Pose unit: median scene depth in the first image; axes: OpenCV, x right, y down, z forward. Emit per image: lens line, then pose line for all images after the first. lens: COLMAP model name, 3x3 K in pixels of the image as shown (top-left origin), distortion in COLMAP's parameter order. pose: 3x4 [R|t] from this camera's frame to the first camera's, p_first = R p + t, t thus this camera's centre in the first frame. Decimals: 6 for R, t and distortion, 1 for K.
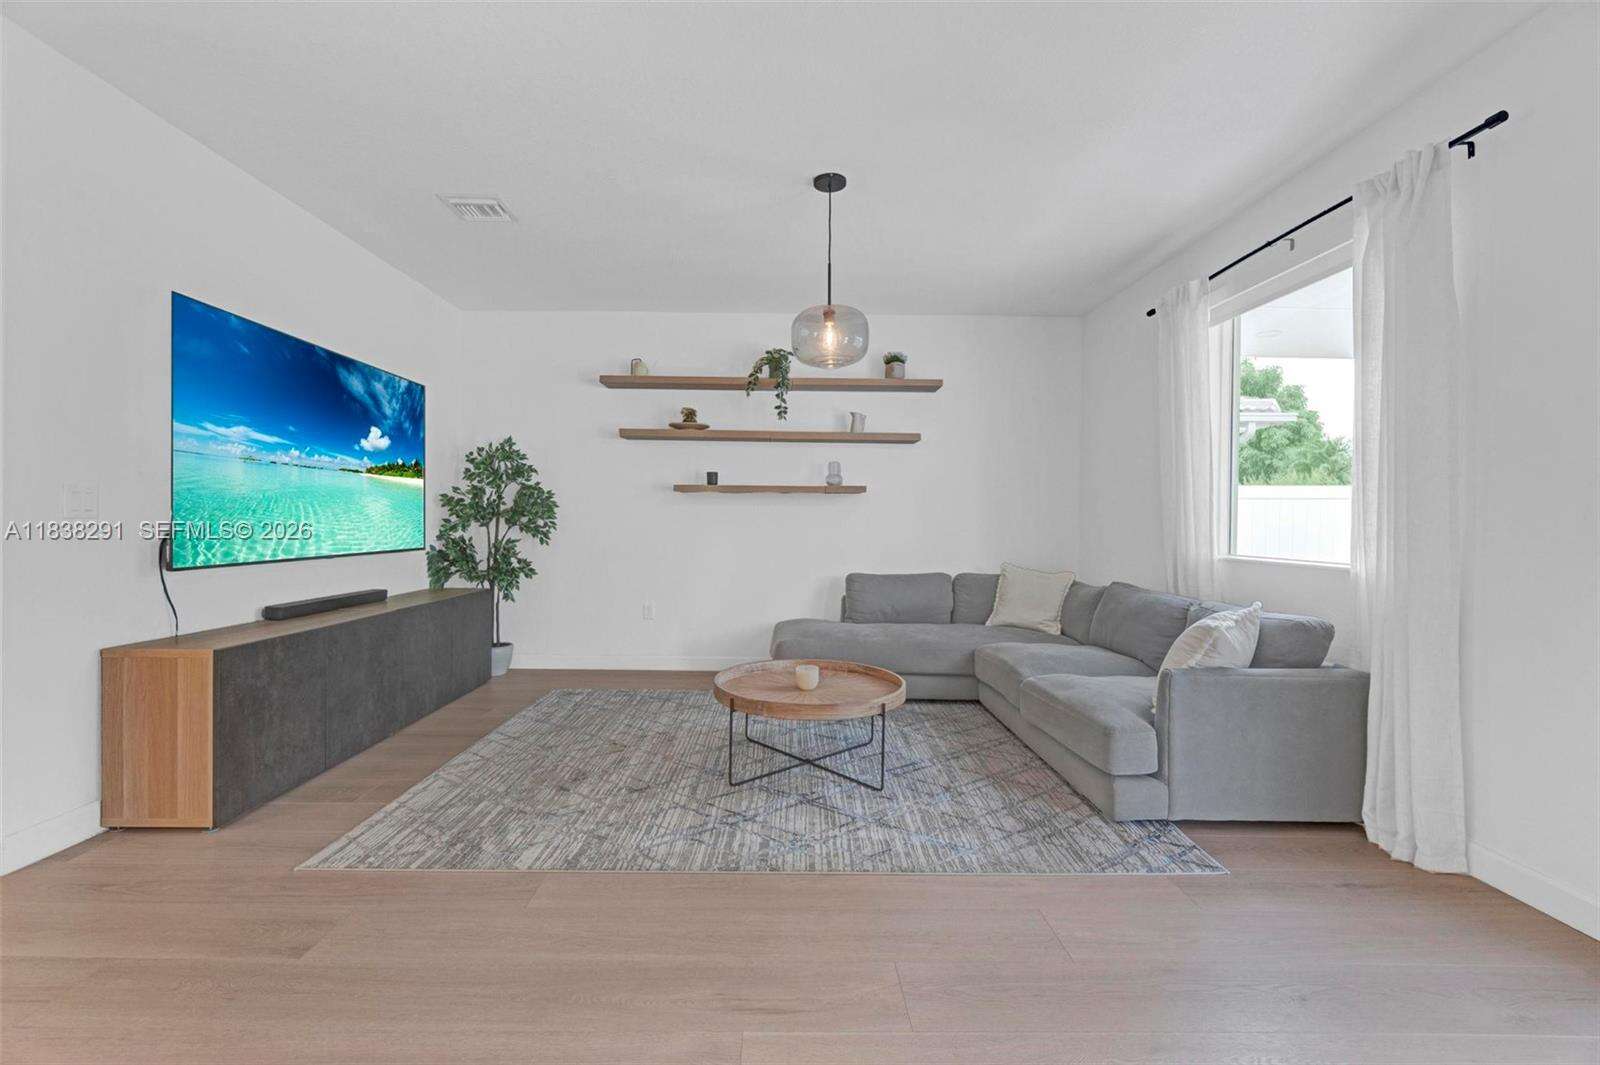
lens RADIAL K [[697.9, 0, 790.5], [0, 697.9, 538.4], [0, 0, 1]] dist [-0.002974, -0.000145]
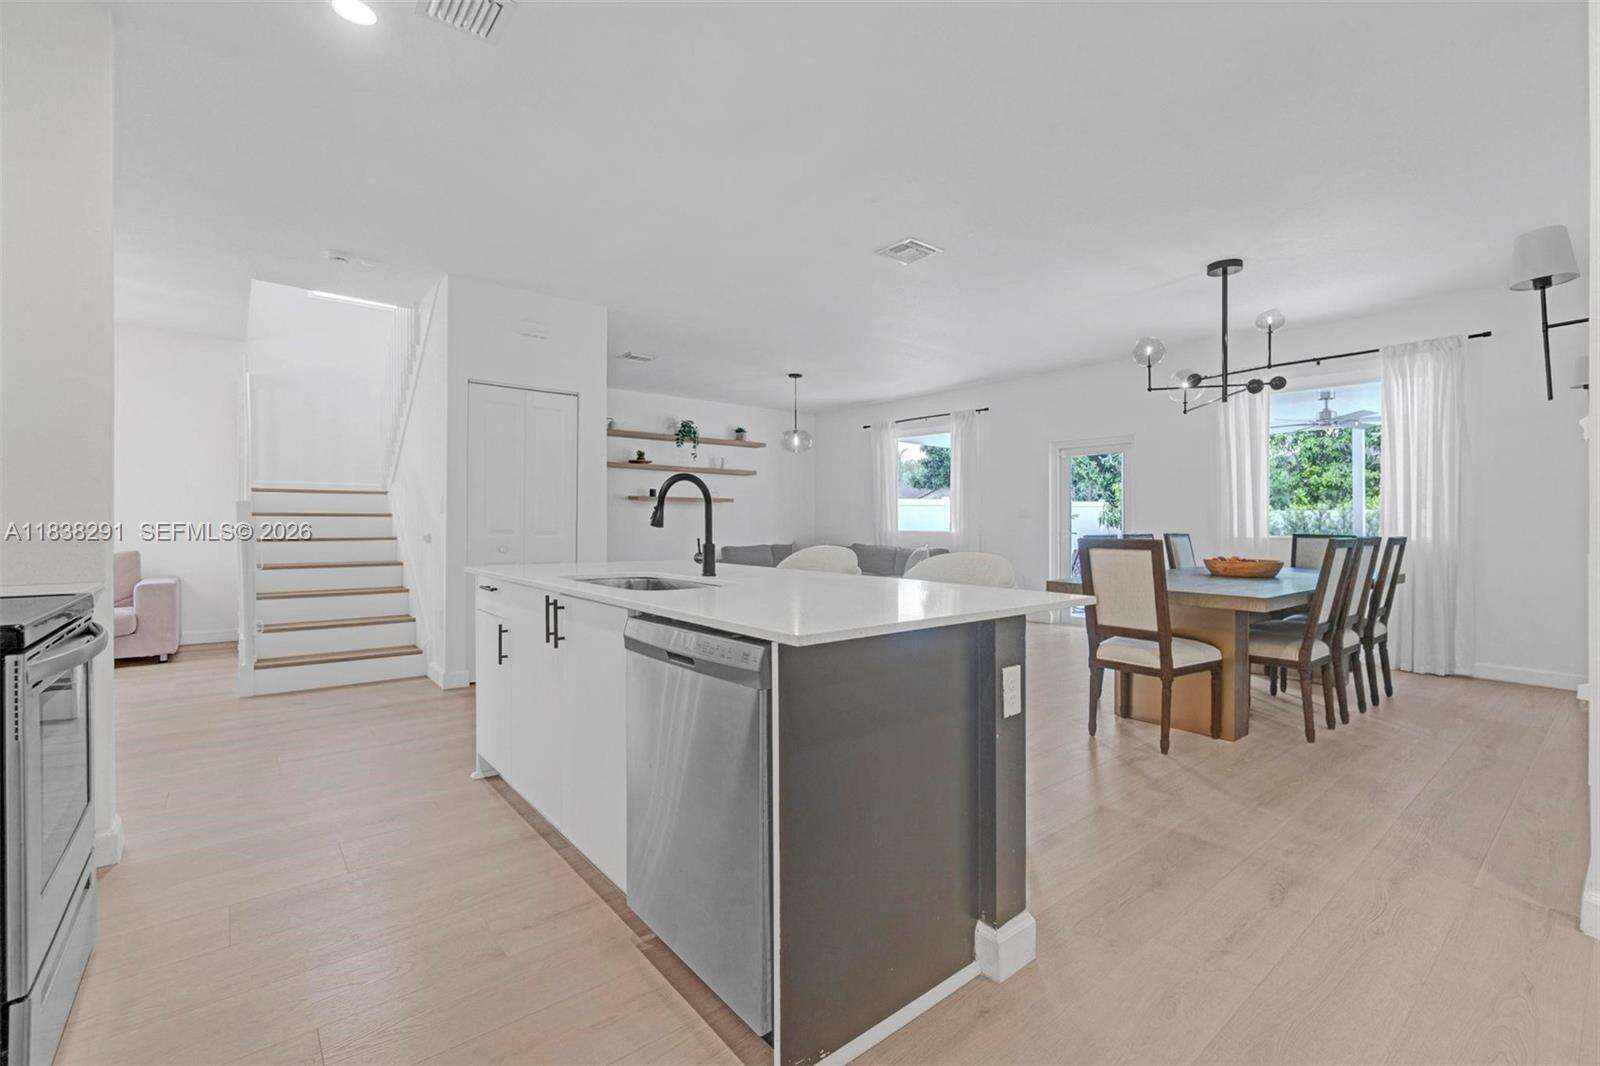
lens RADIAL K [[697.9, 0, 801.0], [0, 697.9, 527.5], [0, 0, 1]] dist [-0.002974, -0.000145]
pose [[0.788870, -0.012048, 0.614442, -0.876420], [0.021195, 0.999746, -0.007610, 0.019872], [-0.614194, 0.019027, 0.788926, -0.563267]]
